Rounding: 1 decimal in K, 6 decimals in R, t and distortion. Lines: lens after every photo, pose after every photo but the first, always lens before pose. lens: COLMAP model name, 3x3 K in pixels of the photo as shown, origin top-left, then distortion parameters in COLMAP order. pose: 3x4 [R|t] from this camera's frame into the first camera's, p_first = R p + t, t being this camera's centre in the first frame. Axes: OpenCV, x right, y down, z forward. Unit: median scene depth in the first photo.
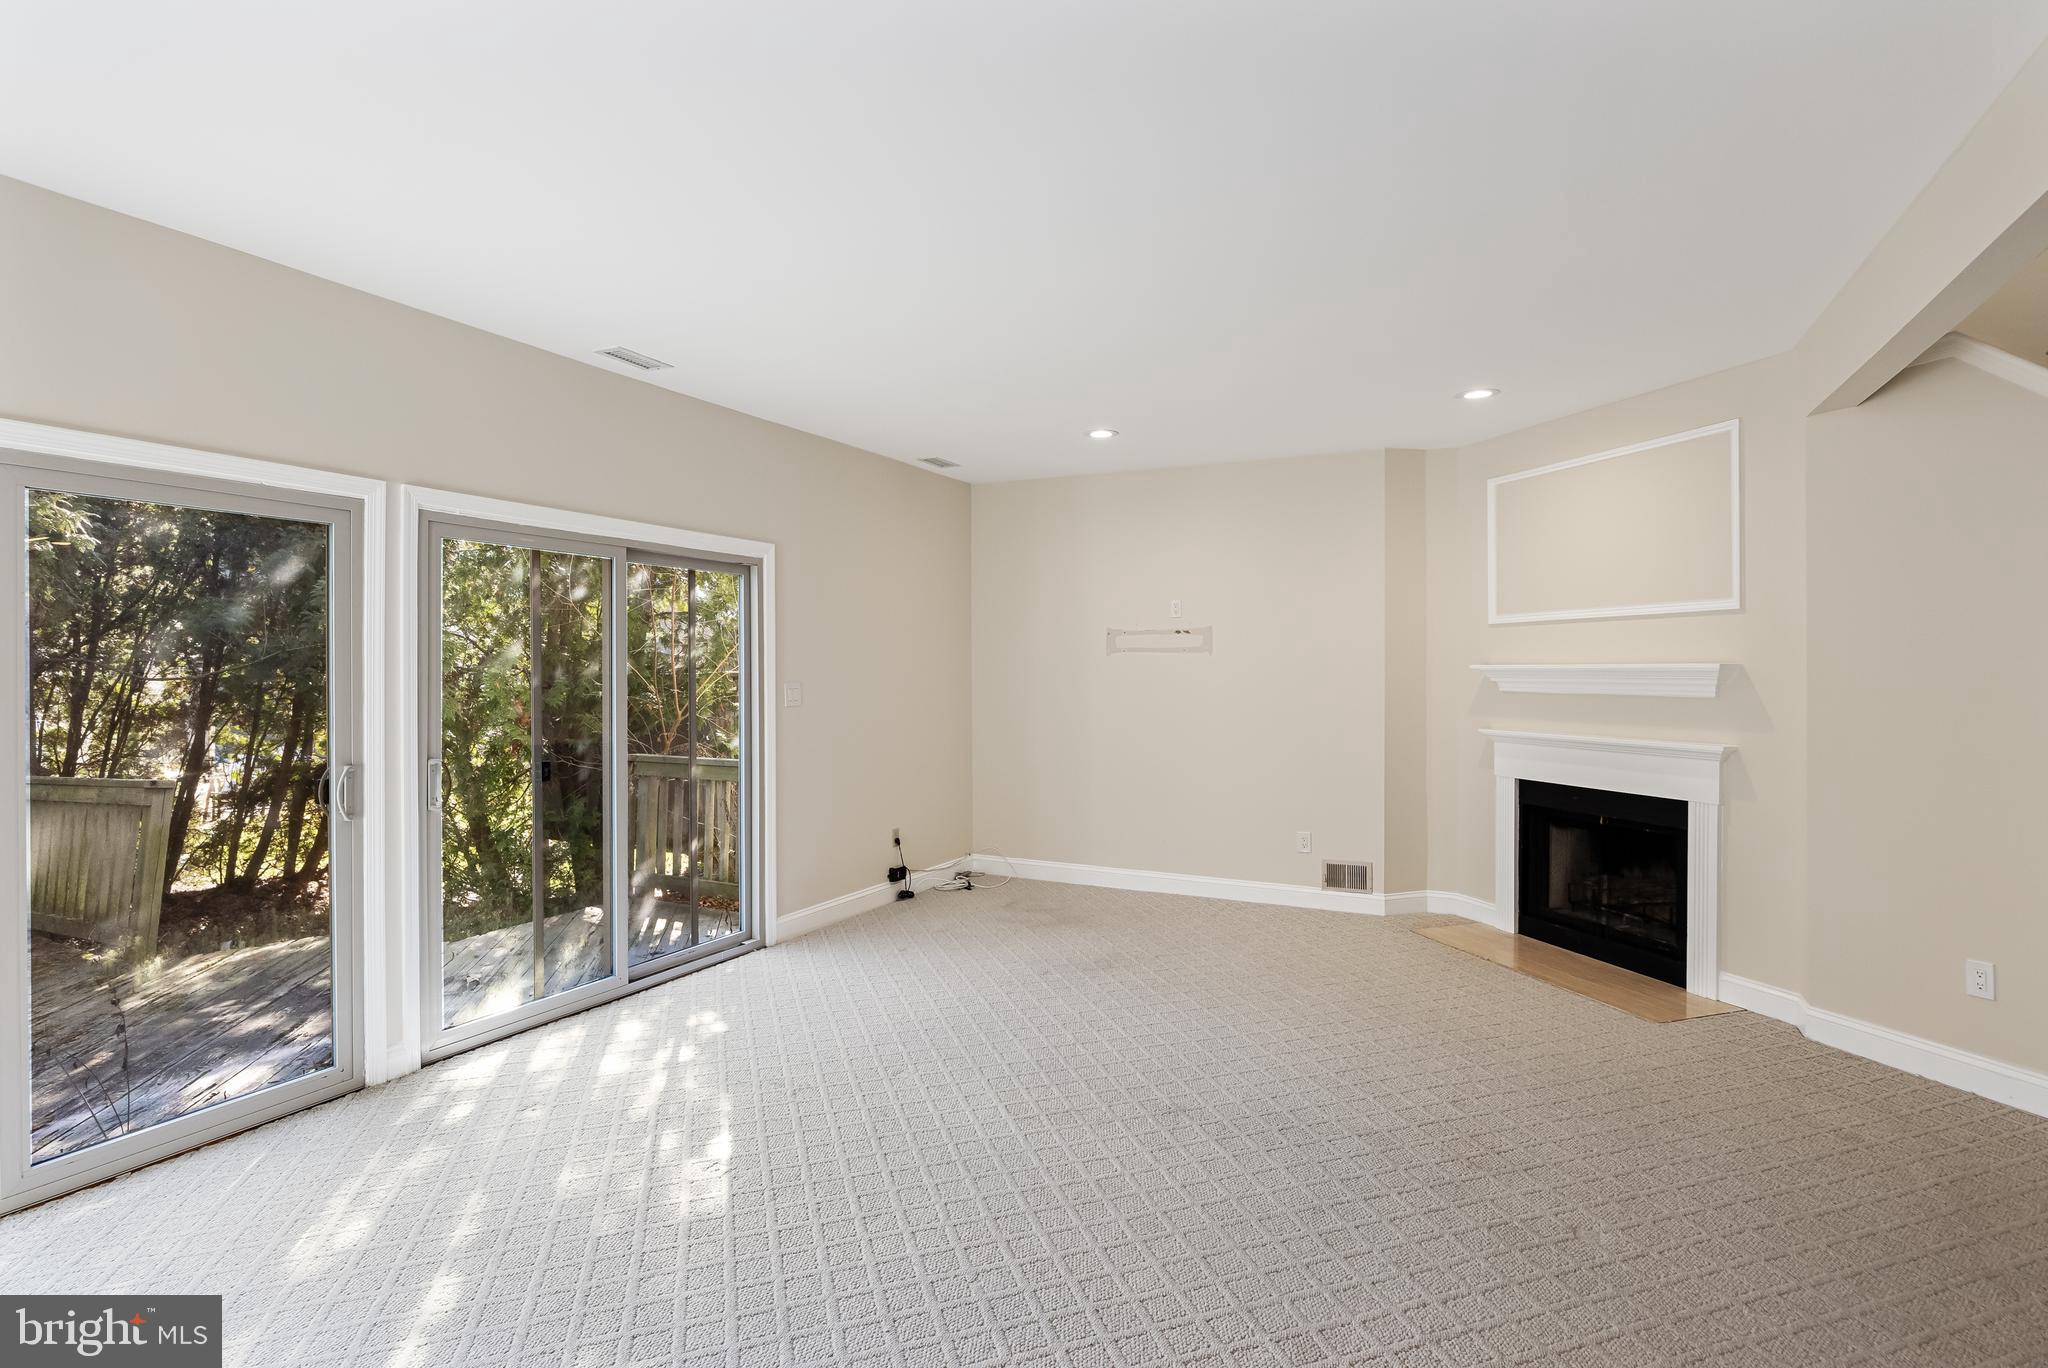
lens RADIAL K [[1014.3, 0, 1027.5], [0, 1014.3, 674.1], [0, 0, 1]] dist [-0.015484, 0.001215]
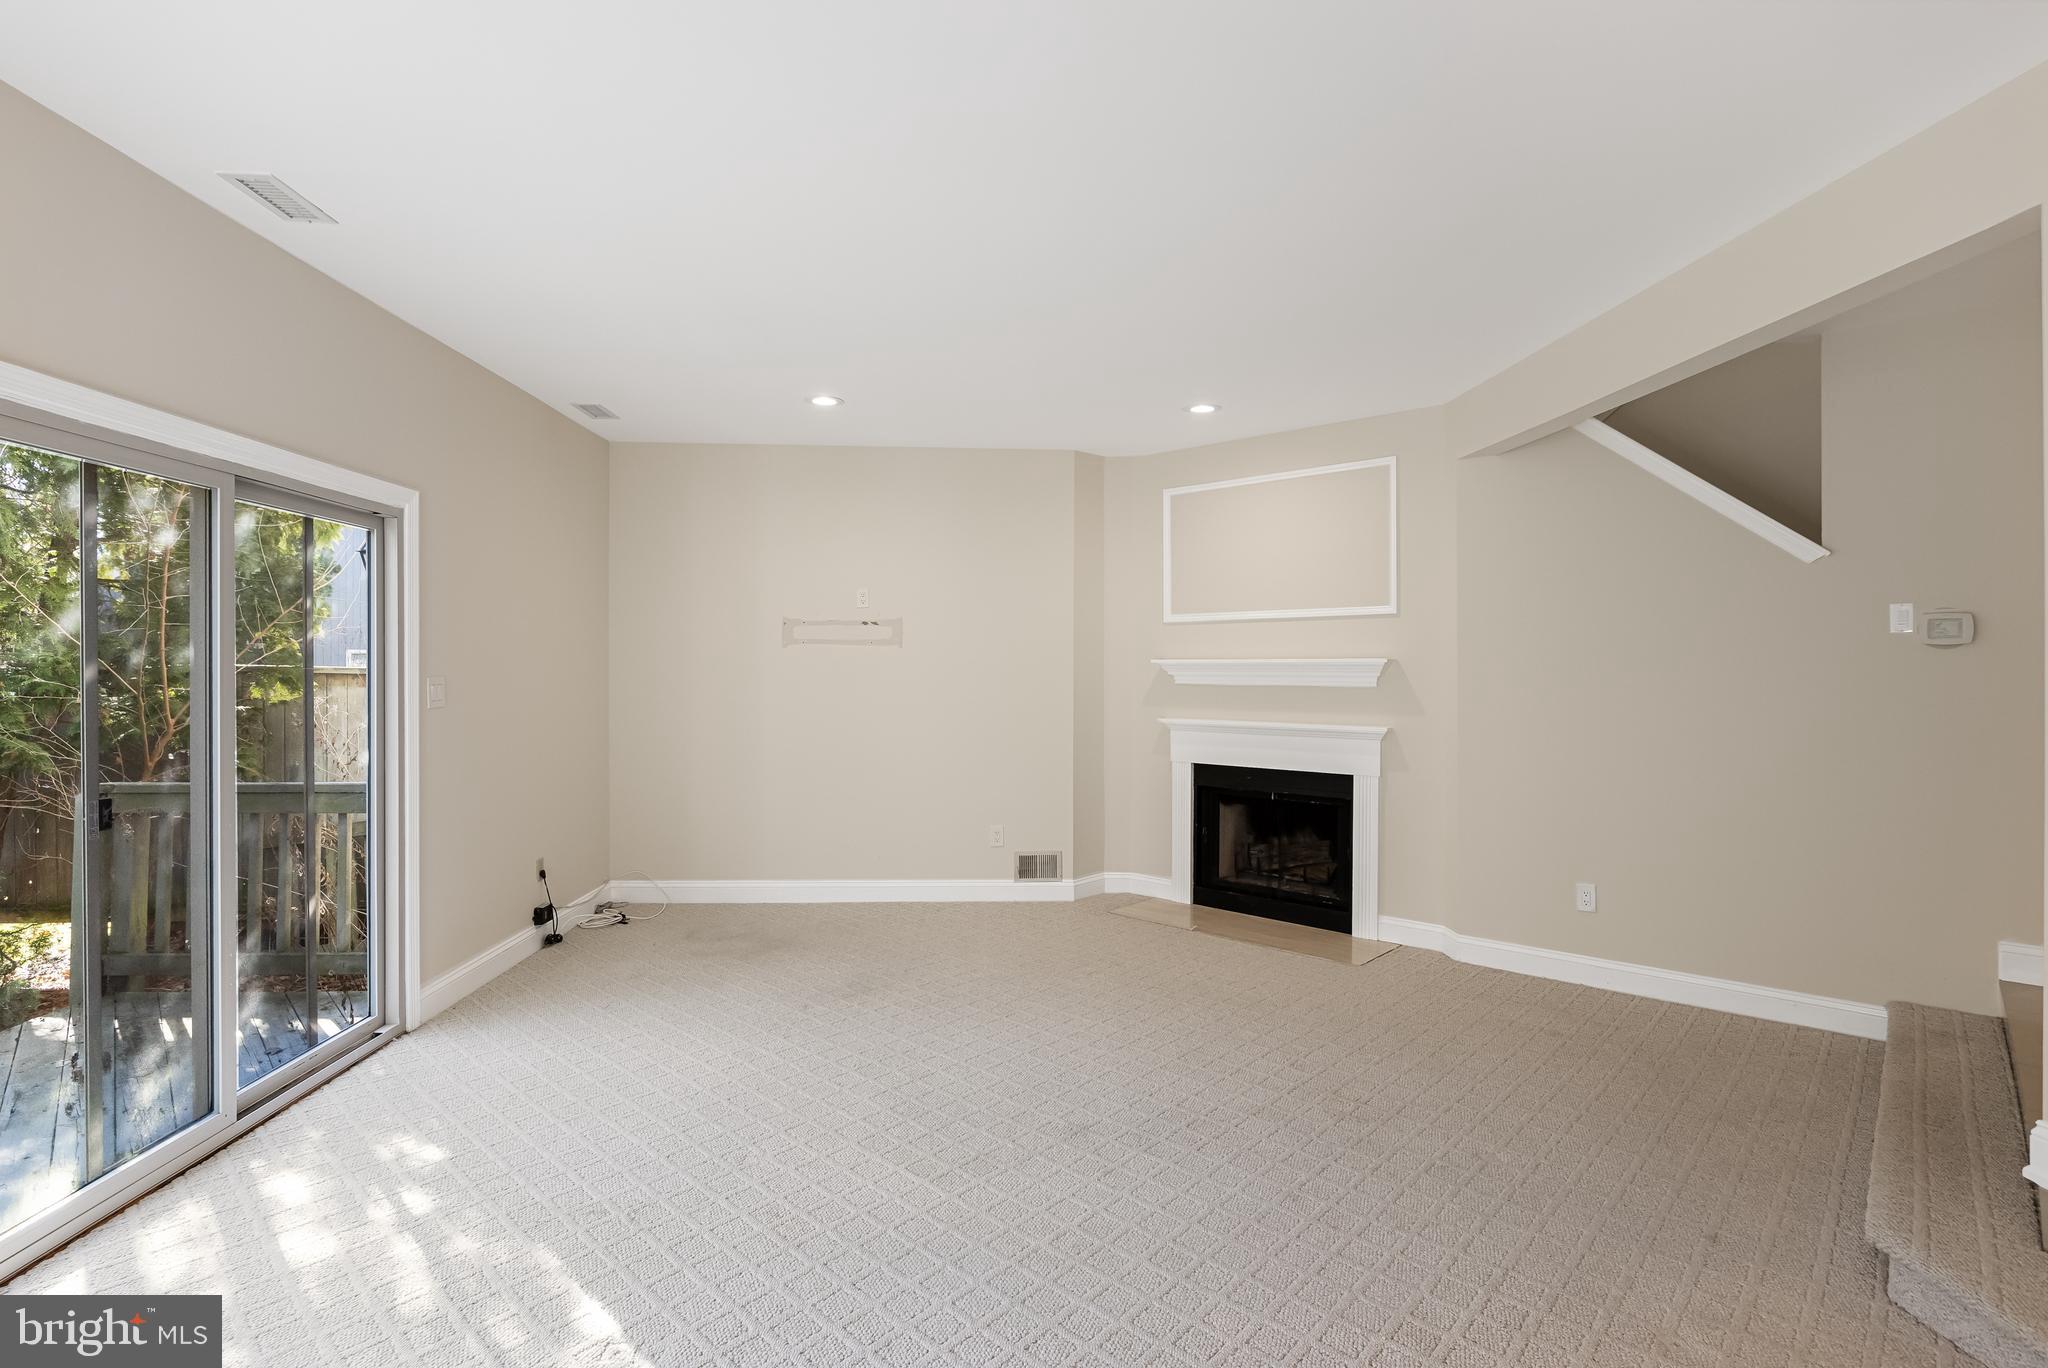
lens RADIAL K [[1014.3, 0, 1027.5], [0, 1014.3, 674.1], [0, 0, 1]] dist [-0.015484, 0.001215]
pose [[0.870912, -0.000538, 0.491439, -0.220728], [-0.000456, 0.999998, 0.001902, 0.004693], [-0.491439, -0.001881, 0.870910, 0.129531]]
